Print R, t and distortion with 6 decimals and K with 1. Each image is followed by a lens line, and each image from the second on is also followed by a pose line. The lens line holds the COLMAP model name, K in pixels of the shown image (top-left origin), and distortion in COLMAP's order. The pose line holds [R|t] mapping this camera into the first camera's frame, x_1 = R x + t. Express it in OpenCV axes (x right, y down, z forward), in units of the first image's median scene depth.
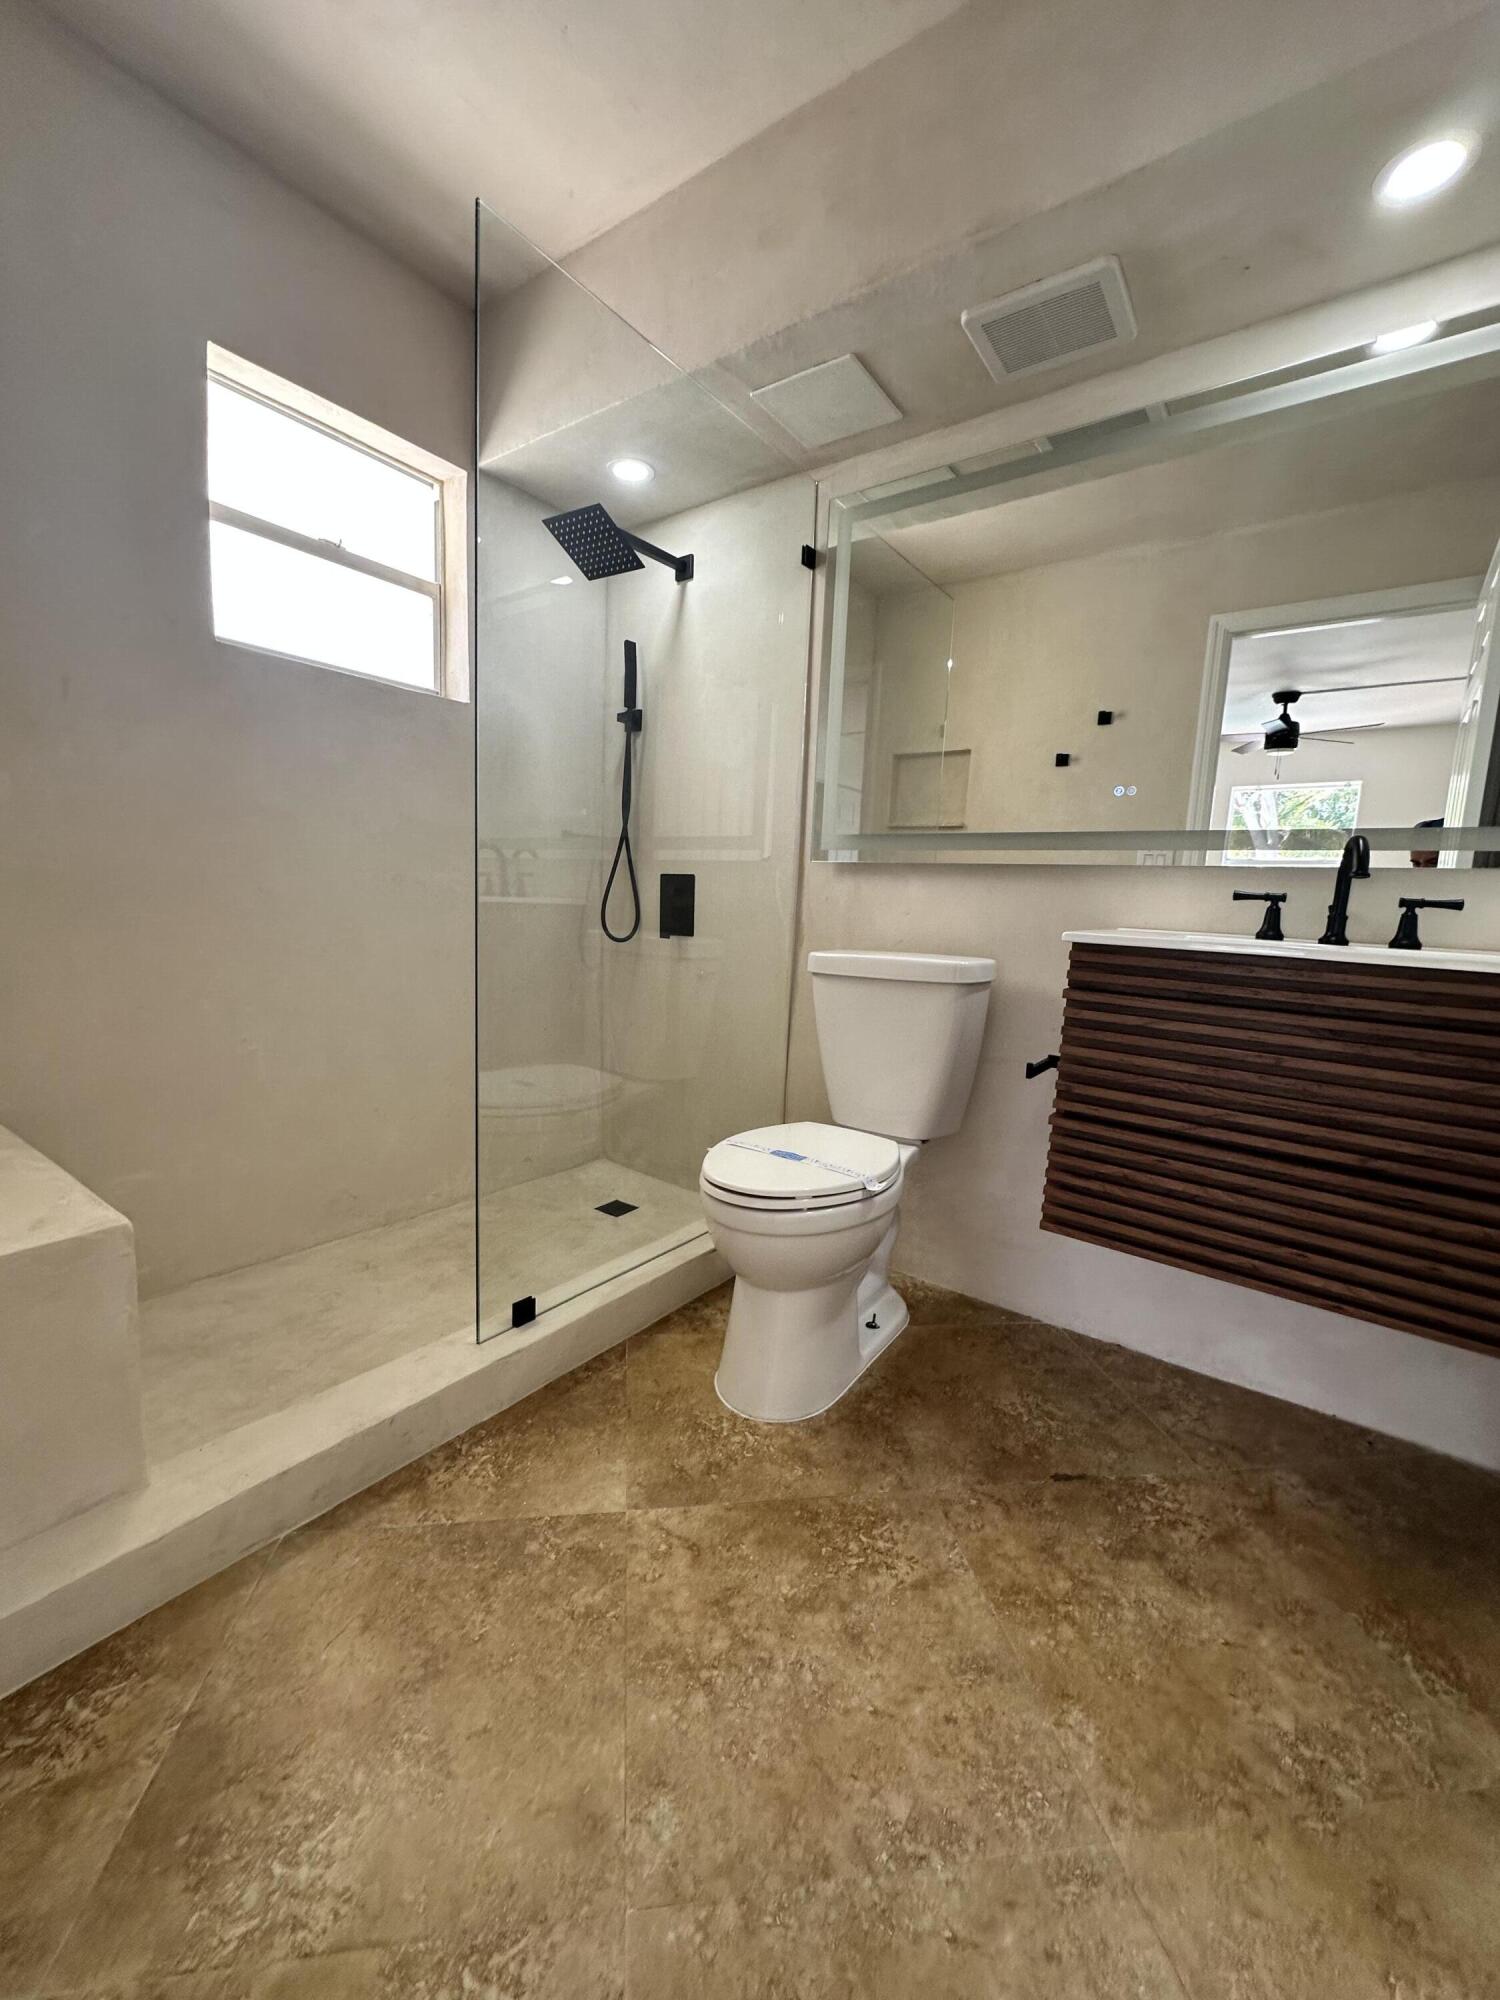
lens RADIAL K [[795.4, 0, 745.2], [0, 795.4, 1000.5], [0, 0, 1]] dist [0.000525, -0.000236]
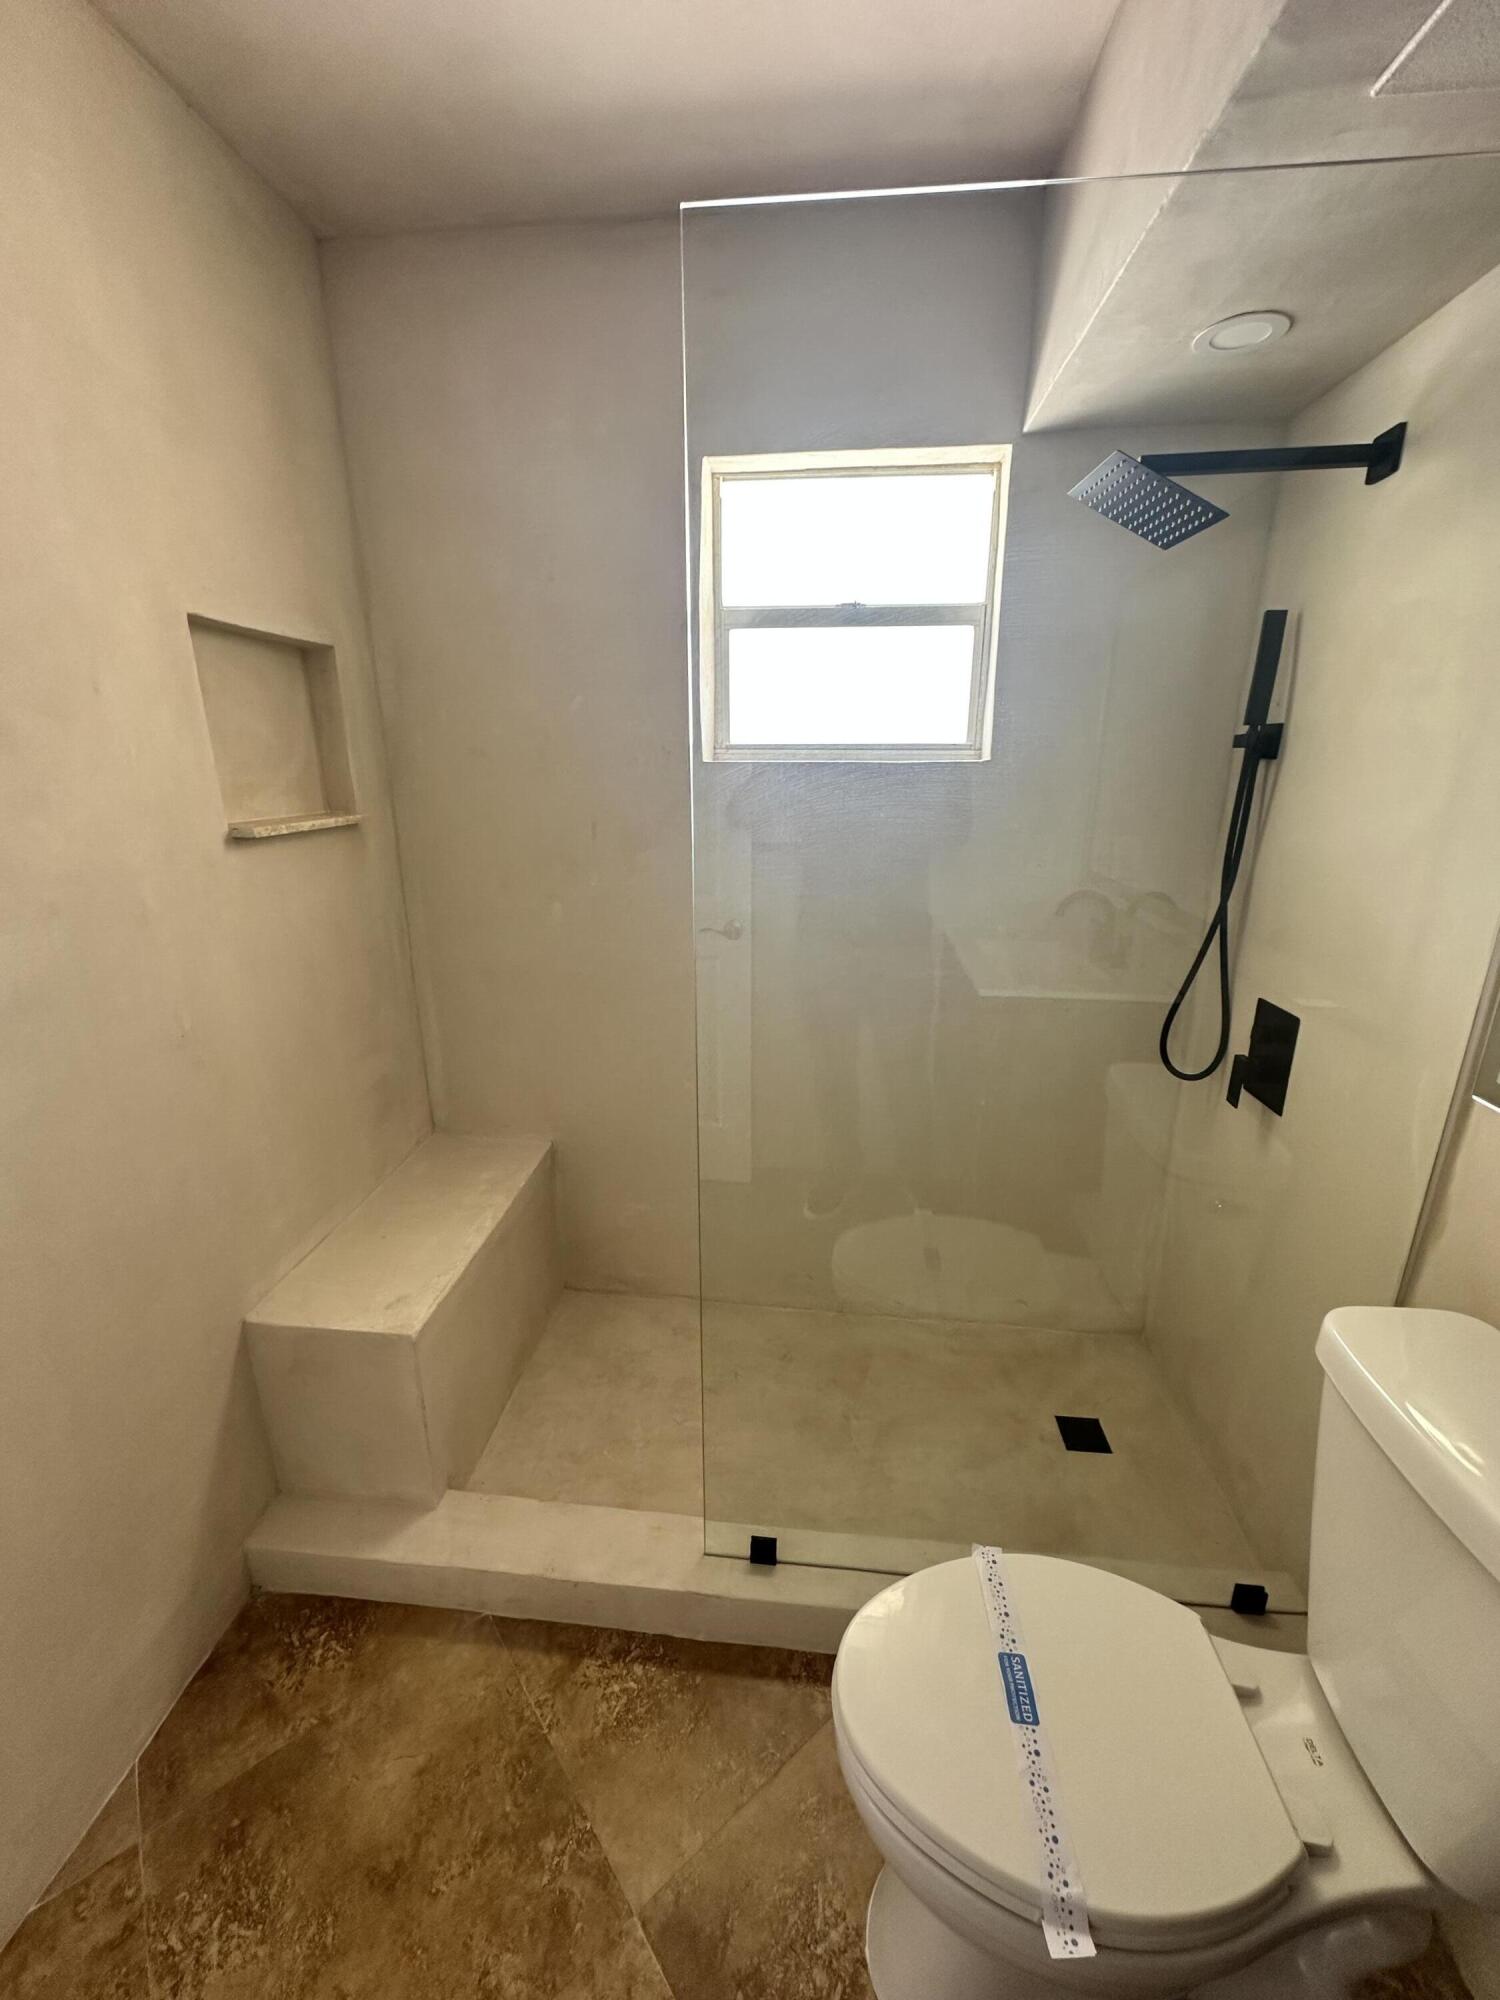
lens RADIAL K [[795.4, 0, 748.1], [0, 795.4, 1001.0], [0, 0, 1]] dist [0.000525, -0.000236]
pose [[0.512916, 0.207443, -0.832998, 0.338166], [-0.093075, 0.978081, 0.186263, -0.385686], [0.853378, -0.018006, 0.520981, 0.560018]]
